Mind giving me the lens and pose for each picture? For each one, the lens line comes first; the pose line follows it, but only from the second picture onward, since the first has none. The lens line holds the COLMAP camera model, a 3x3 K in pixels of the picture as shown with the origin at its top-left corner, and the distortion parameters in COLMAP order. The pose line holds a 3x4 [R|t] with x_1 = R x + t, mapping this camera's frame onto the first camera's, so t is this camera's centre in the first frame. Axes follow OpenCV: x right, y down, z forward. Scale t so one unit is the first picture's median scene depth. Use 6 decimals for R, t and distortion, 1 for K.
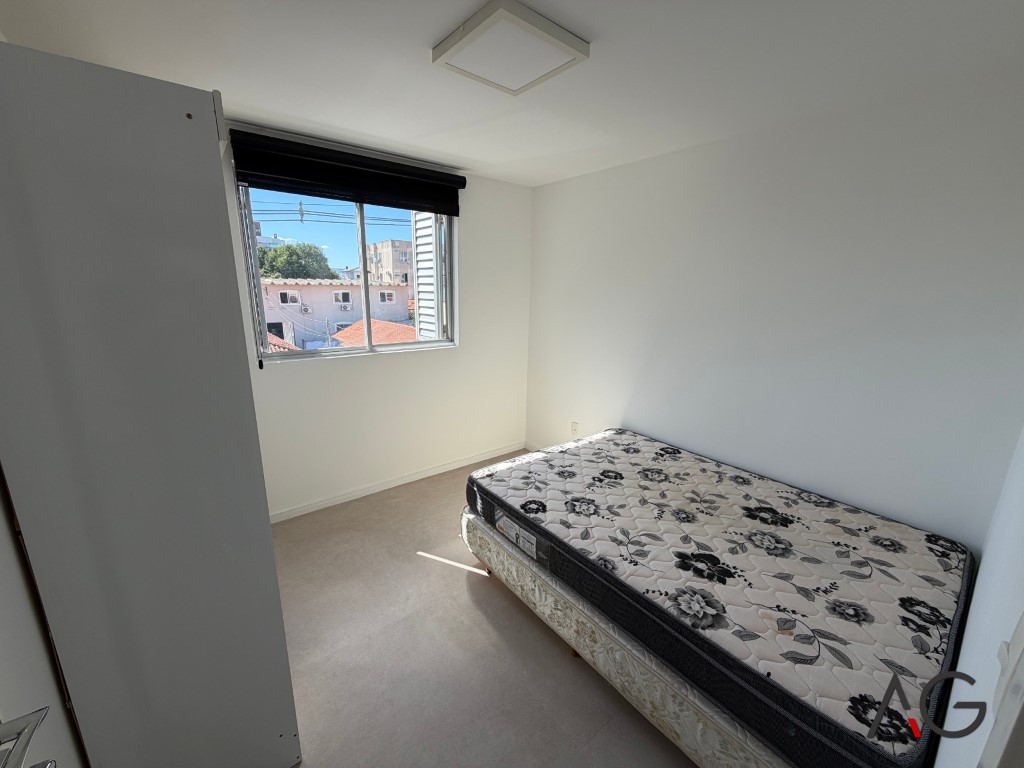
lens RADIAL K [[407.9, 0, 509.4], [0, 407.9, 383.2], [0, 0, 1]] dist [0.001856, -0.000758]
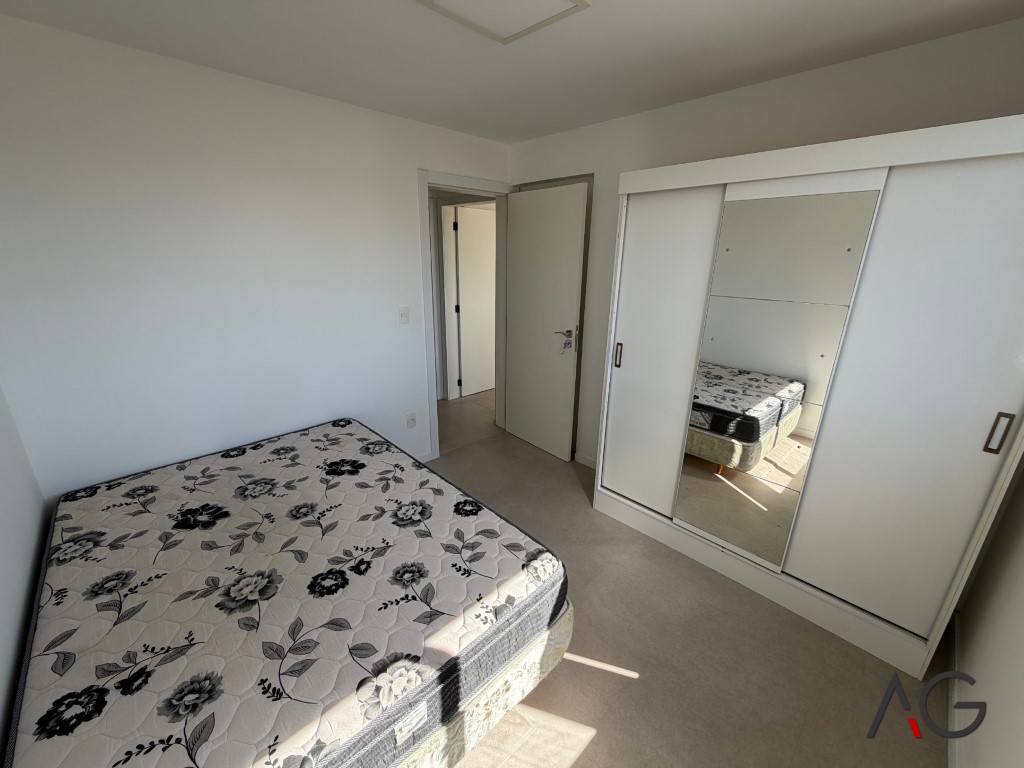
lens RADIAL K [[407.9, 0, 509.8], [0, 407.9, 386.4], [0, 0, 1]] dist [0.001856, -0.000758]
pose [[-0.994670, 0.005819, -0.102948, 0.059500], [-0.048636, 0.853888, 0.518180, -0.393402], [0.090921, 0.520424, -0.849053, 1.625021]]
